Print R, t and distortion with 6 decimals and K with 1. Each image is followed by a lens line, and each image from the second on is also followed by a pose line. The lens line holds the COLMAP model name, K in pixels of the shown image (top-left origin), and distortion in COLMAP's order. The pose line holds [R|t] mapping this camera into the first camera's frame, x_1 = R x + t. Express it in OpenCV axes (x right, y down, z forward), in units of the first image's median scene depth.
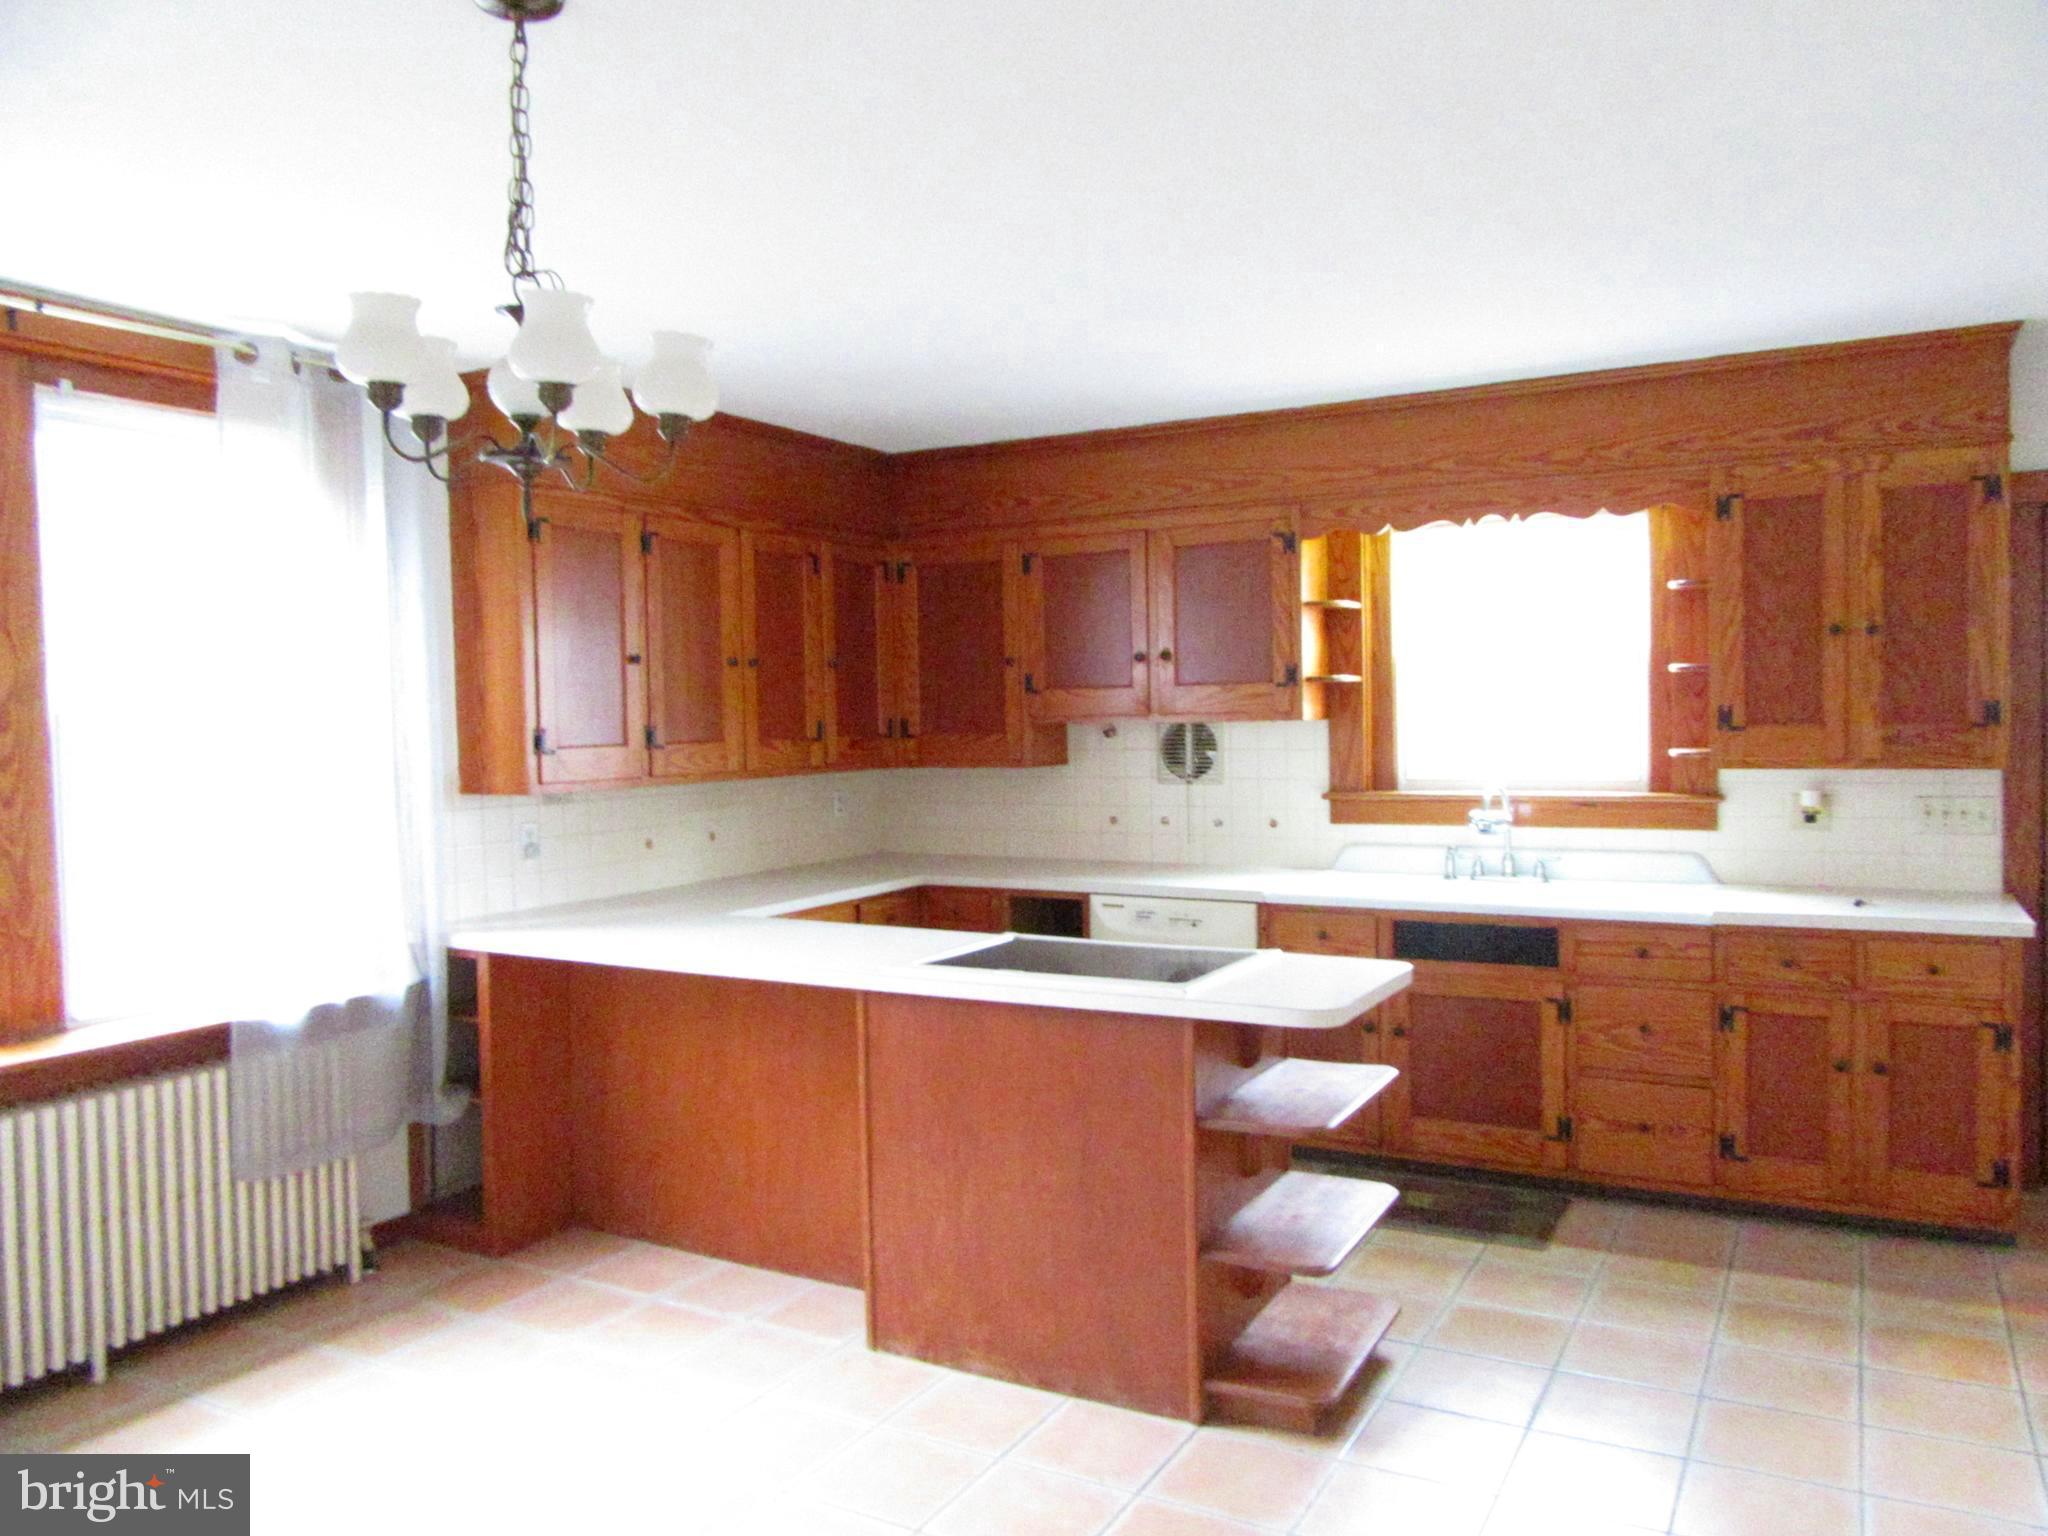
lens RADIAL K [[1513.9, 0, 1024.0], [0, 1513.9, 768.0], [0, 0, 1]] dist [0.002382, 0.000550]
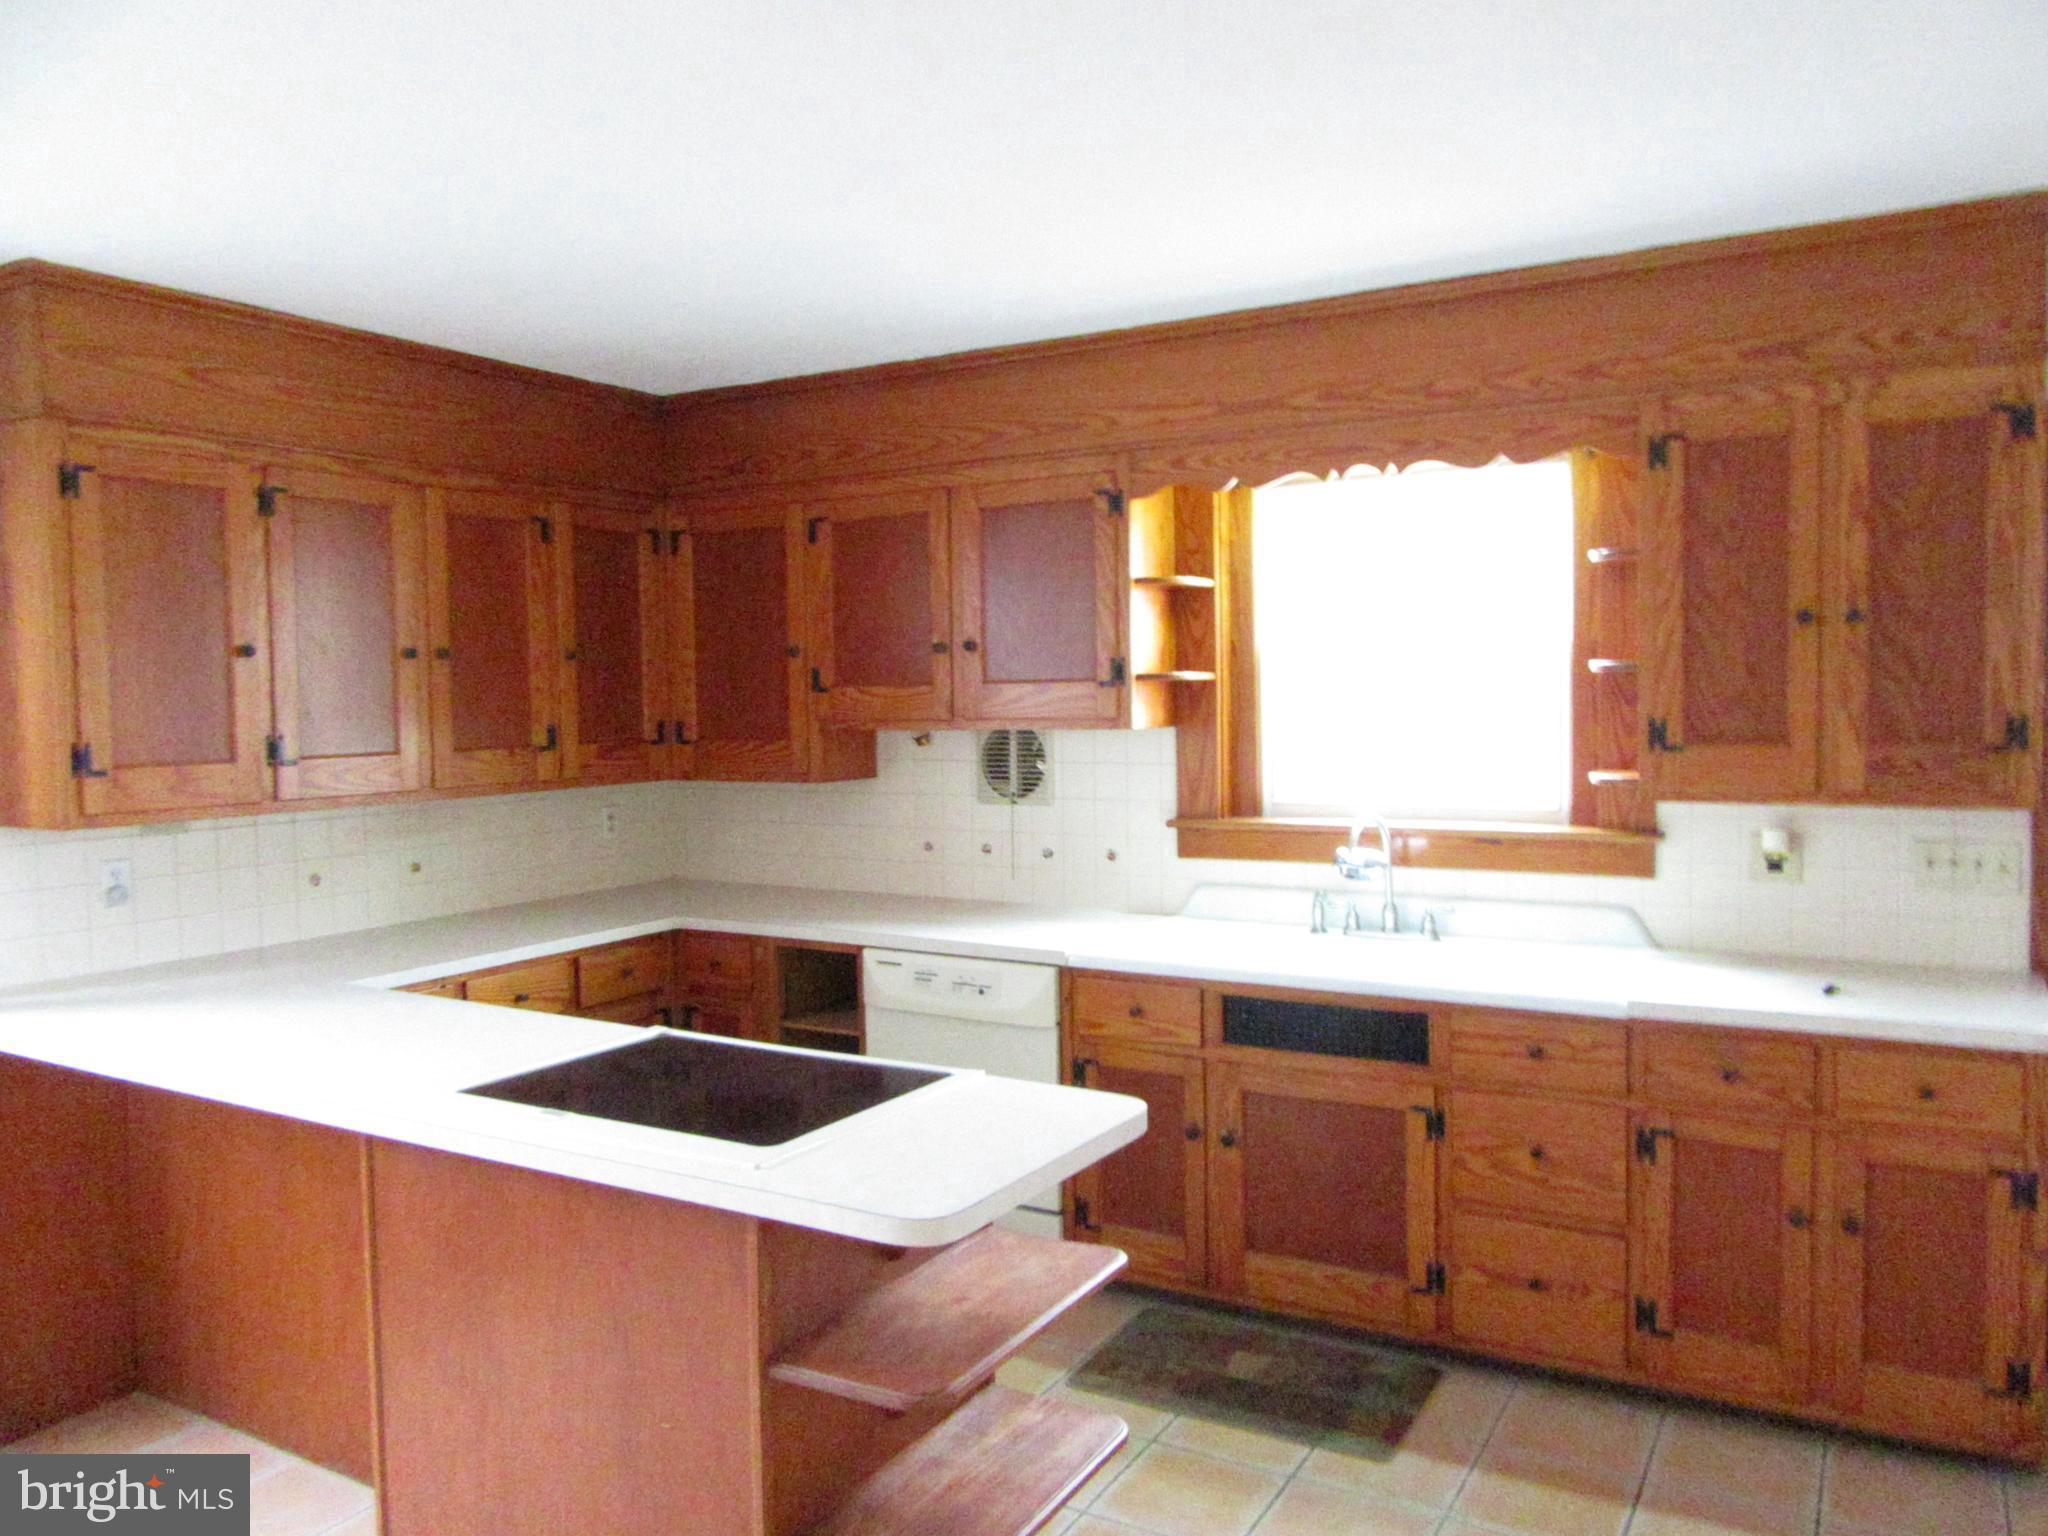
lens RADIAL K [[1500.2, 0, 1024.0], [0, 1500.2, 768.0], [0, 0, 1]] dist [-0.004047, 0.000924]
pose [[0.999607, 0.005019, -0.027581, 0.158617], [-0.004613, 0.999880, 0.014775, -0.024010], [0.027652, -0.014642, 0.999510, 0.233286]]
